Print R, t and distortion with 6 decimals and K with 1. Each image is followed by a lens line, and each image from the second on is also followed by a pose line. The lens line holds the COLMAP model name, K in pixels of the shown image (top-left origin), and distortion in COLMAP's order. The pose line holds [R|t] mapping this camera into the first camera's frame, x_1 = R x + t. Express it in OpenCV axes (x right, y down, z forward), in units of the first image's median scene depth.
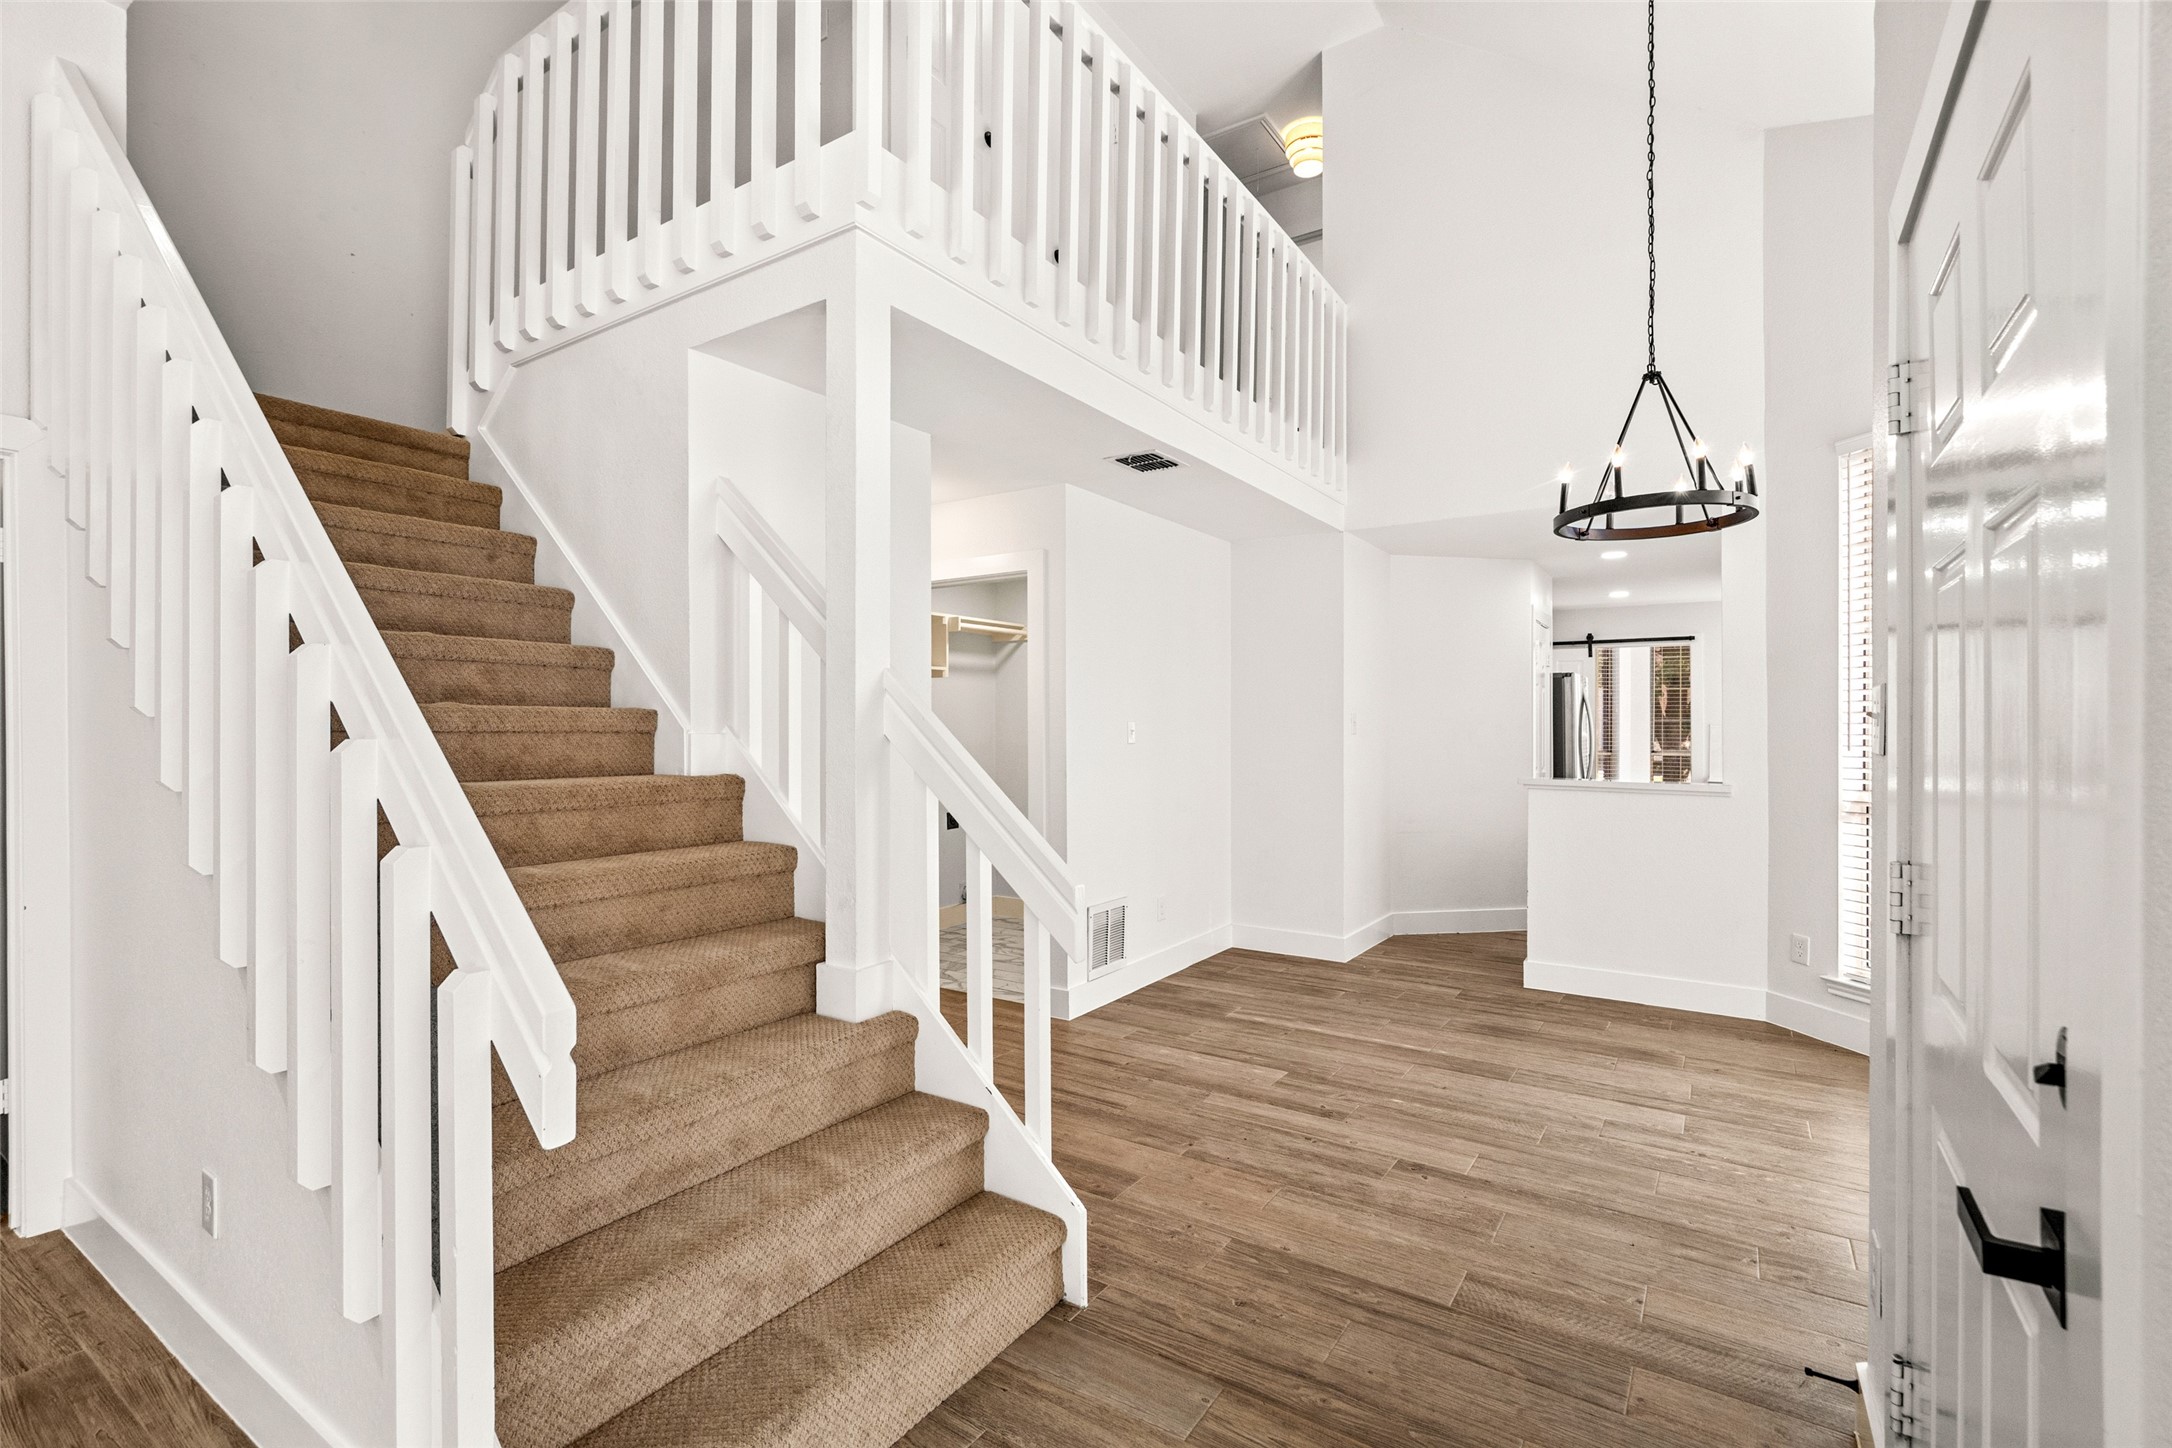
lens RADIAL K [[977.8, 0, 1078.2], [0, 977.8, 733.8], [0, 0, 1]] dist [-0.002803, 0.000673]
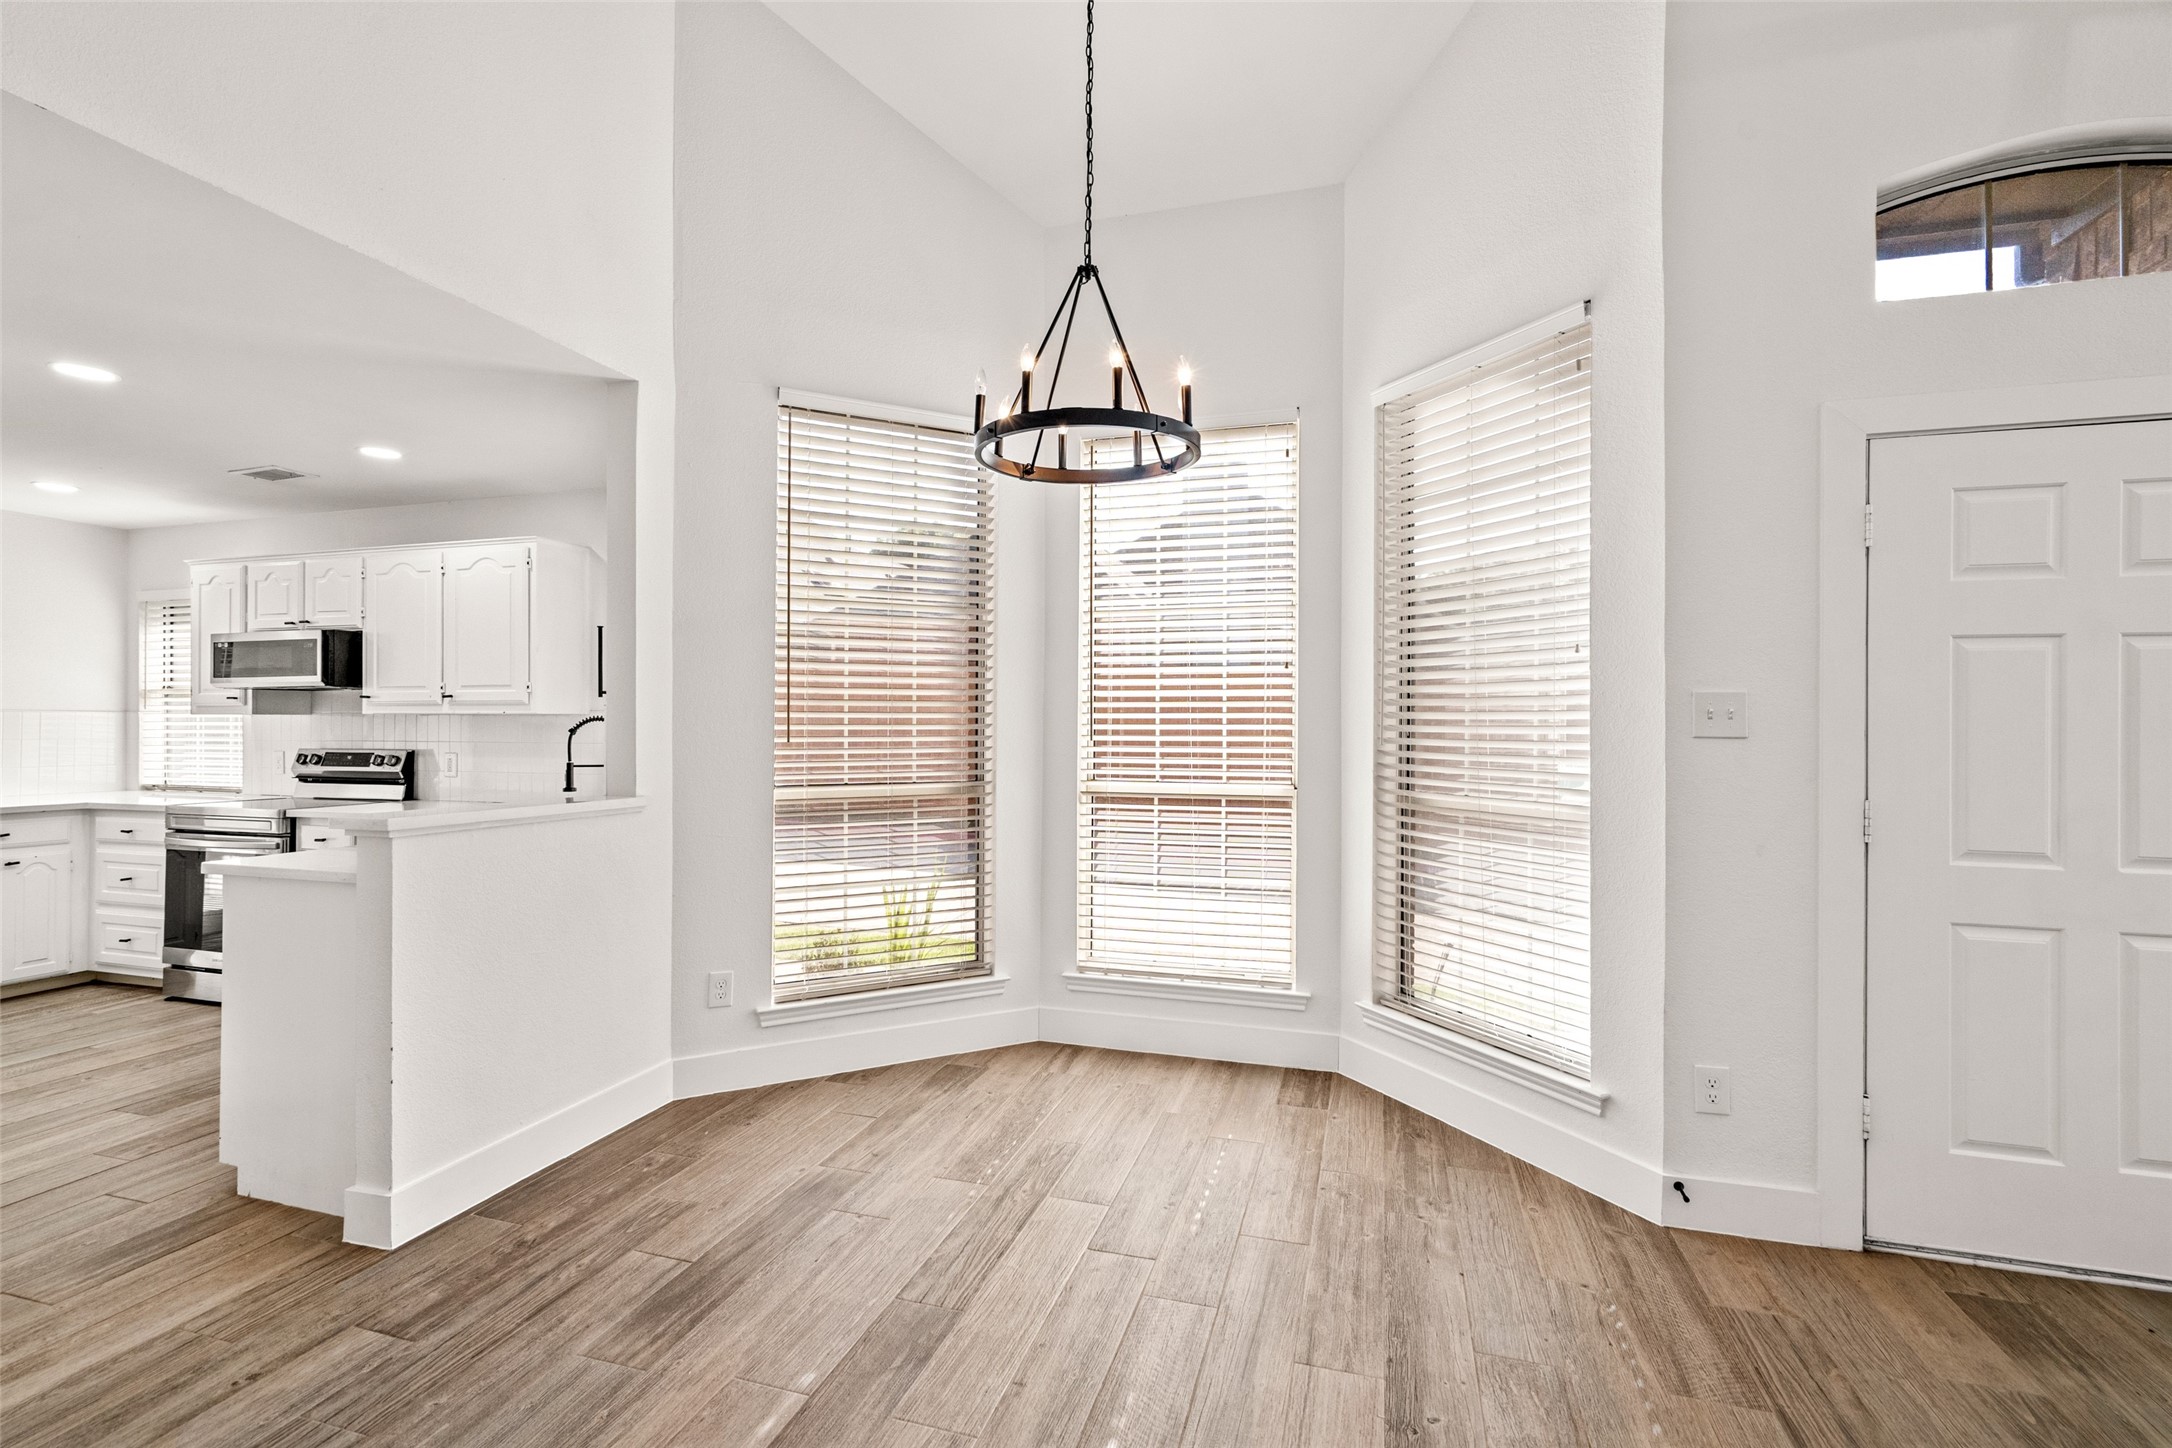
lens RADIAL K [[977.8, 0, 1078.7], [0, 977.8, 715.0], [0, 0, 1]] dist [-0.002803, 0.000673]
pose [[-0.292623, 0.007817, 0.956196, -0.154813], [0.003700, 0.999968, -0.007042, -0.001898], [-0.956221, 0.001478, -0.292642, 1.151727]]
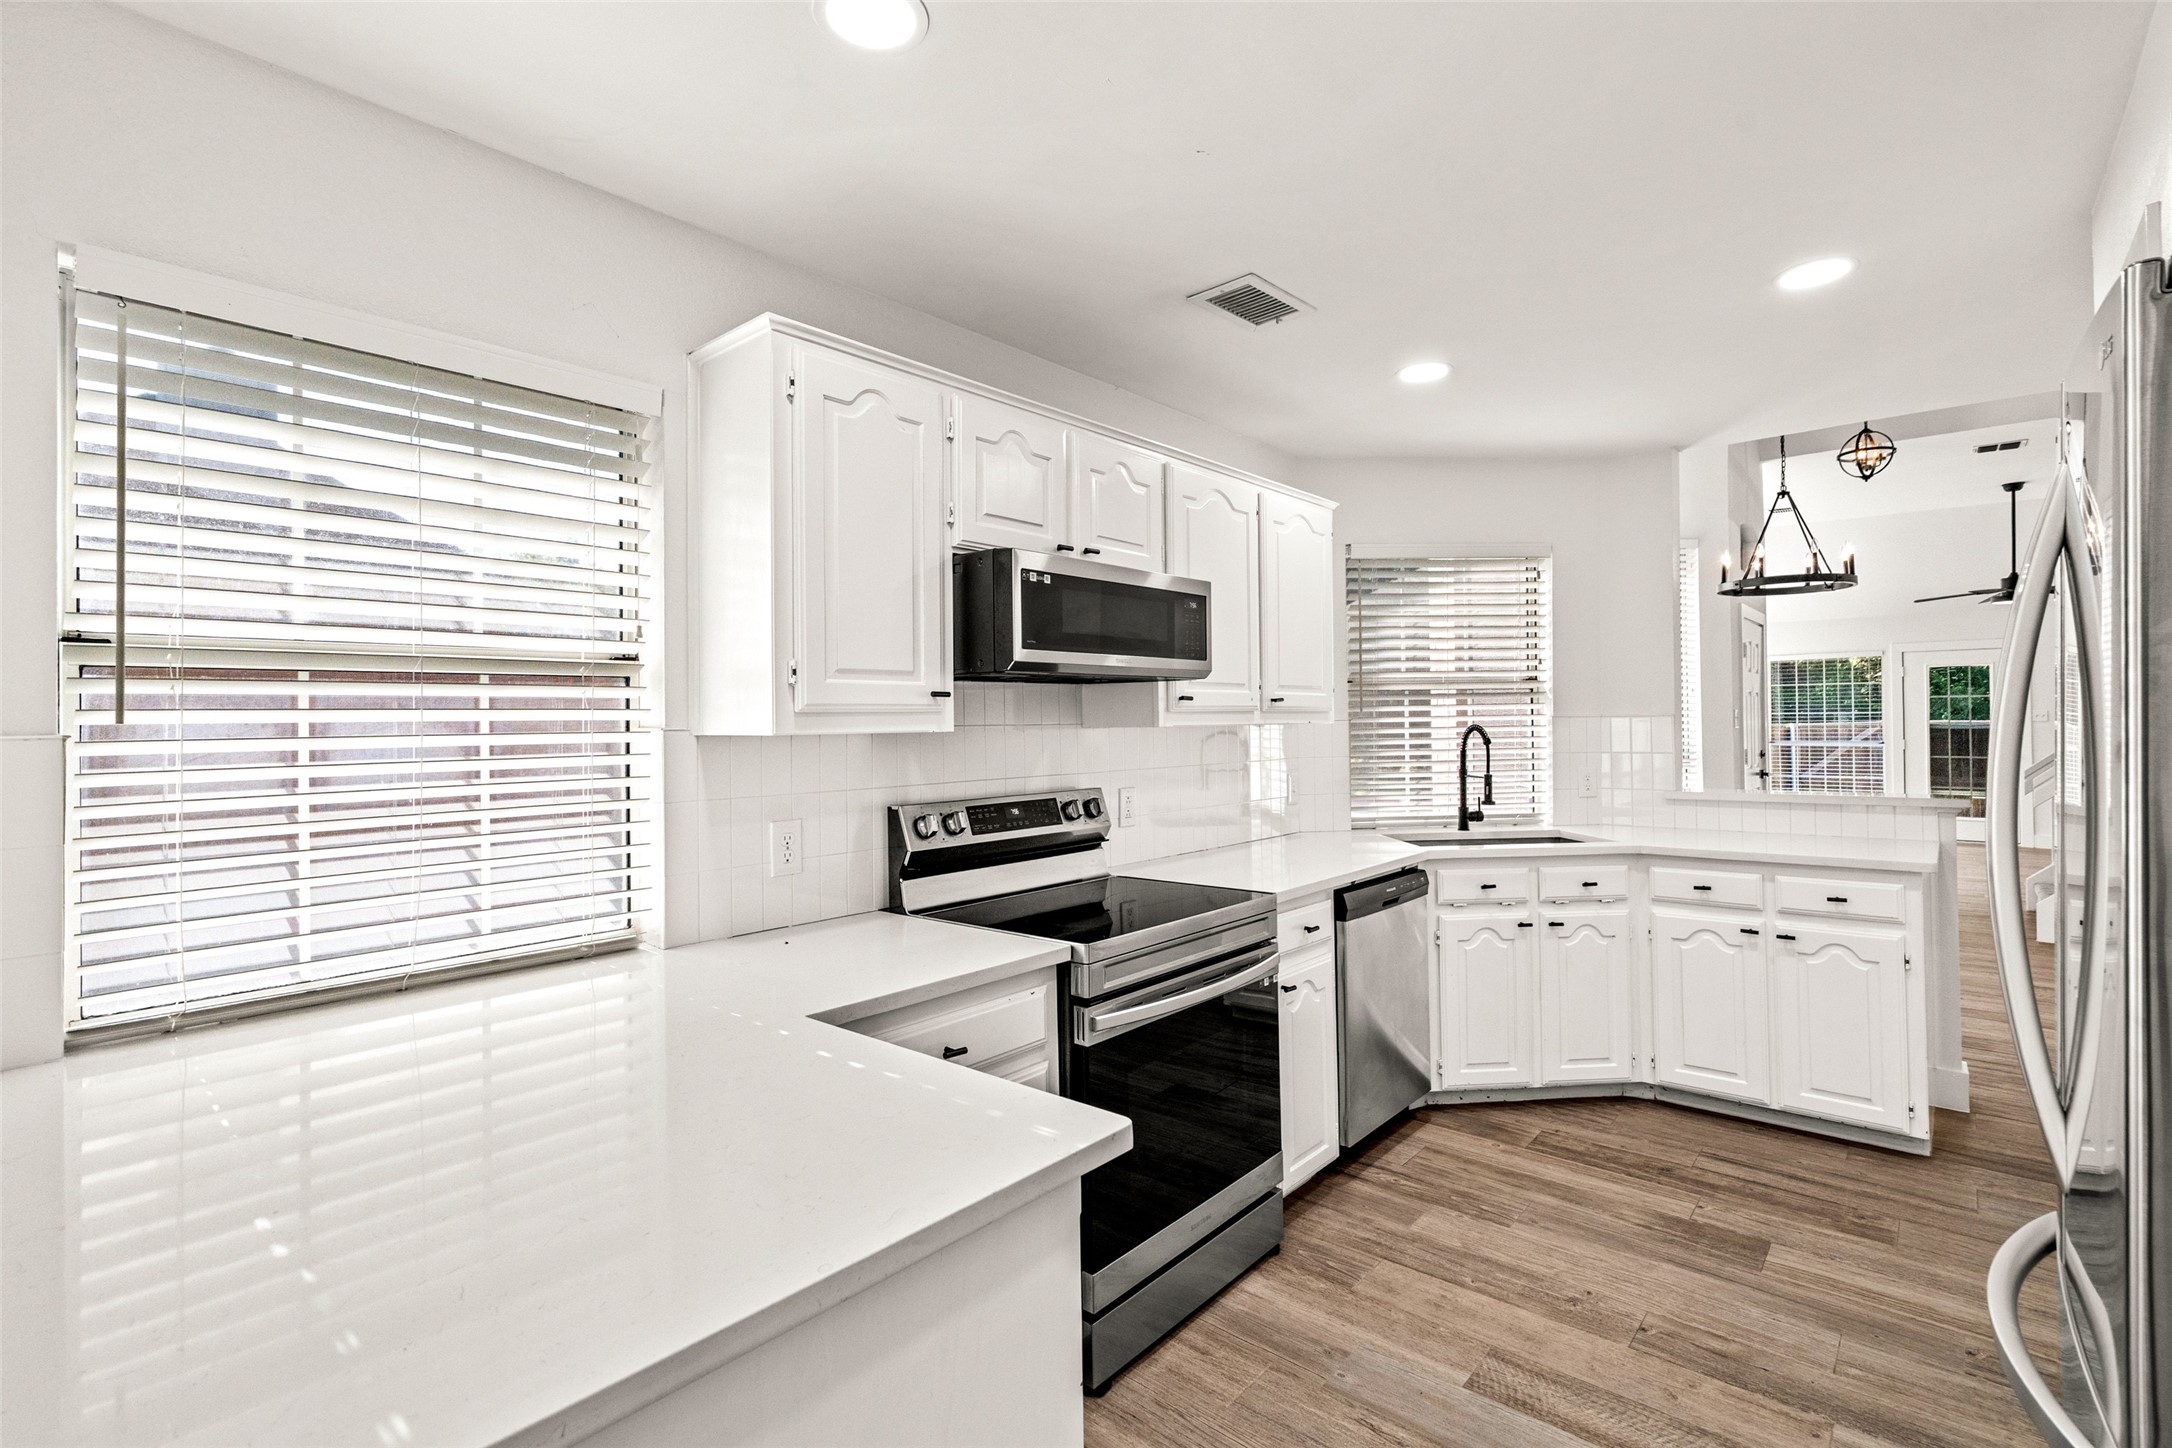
lens RADIAL K [[977.8, 0, 1086.1], [0, 977.8, 714.4], [0, 0, 1]] dist [-0.002803, 0.000673]
pose [[-0.990966, 0.009995, 0.133740, 1.381300], [0.010190, 0.999948, 0.000775, -0.028019], [-0.133725, 0.002131, -0.991016, 2.497164]]
